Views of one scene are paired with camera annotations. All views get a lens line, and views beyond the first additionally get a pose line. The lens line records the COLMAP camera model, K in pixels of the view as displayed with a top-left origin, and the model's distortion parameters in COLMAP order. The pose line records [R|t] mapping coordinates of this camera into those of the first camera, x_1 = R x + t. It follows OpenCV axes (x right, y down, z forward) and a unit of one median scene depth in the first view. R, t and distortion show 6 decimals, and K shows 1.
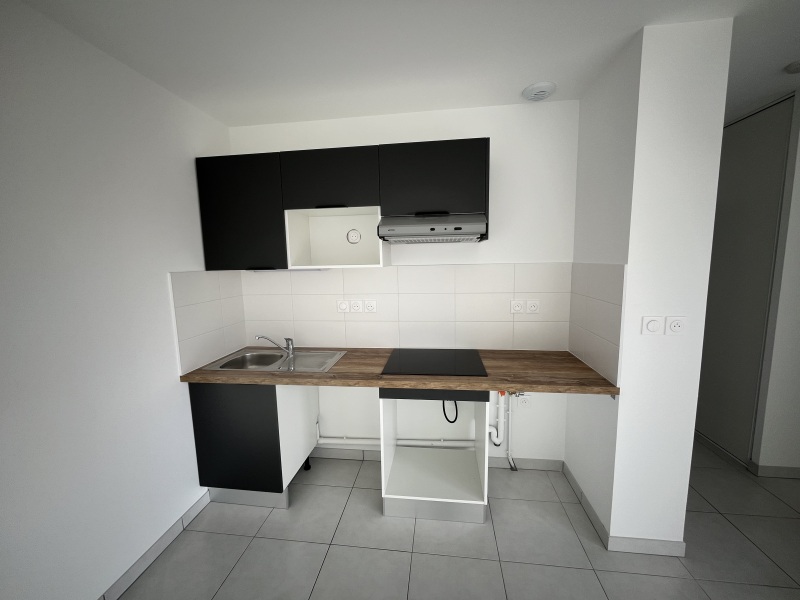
lens RADIAL K [[323.6, 0, 398.0], [0, 323.6, 300.6], [0, 0, 1]] dist [-0.009225, -0.000231]
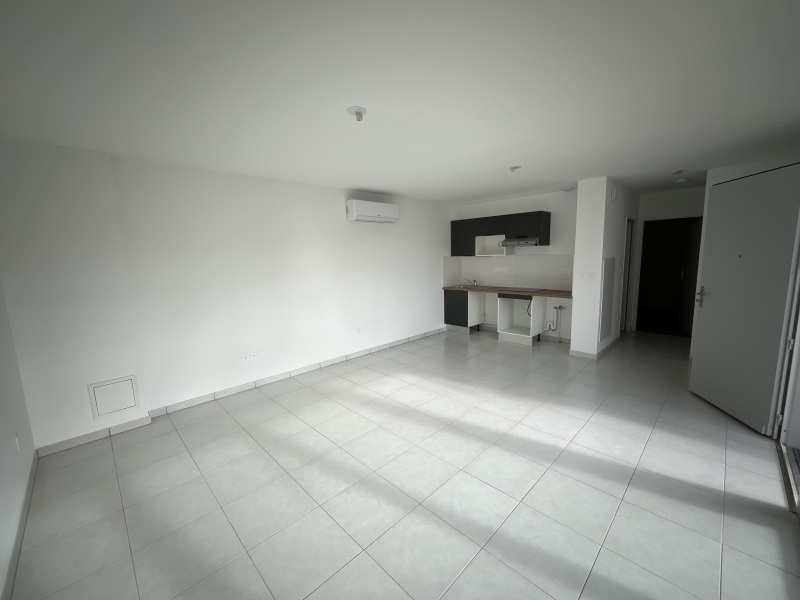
lens RADIAL K [[323.6, 0, 398.3], [0, 323.6, 300.5], [0, 0, 1]] dist [-0.009225, -0.000231]
pose [[0.787264, 0.085653, -0.610638, 0.993902], [-0.067558, 0.996325, 0.052653, 0.210980], [0.612904, -0.000198, 0.790157, -1.871327]]
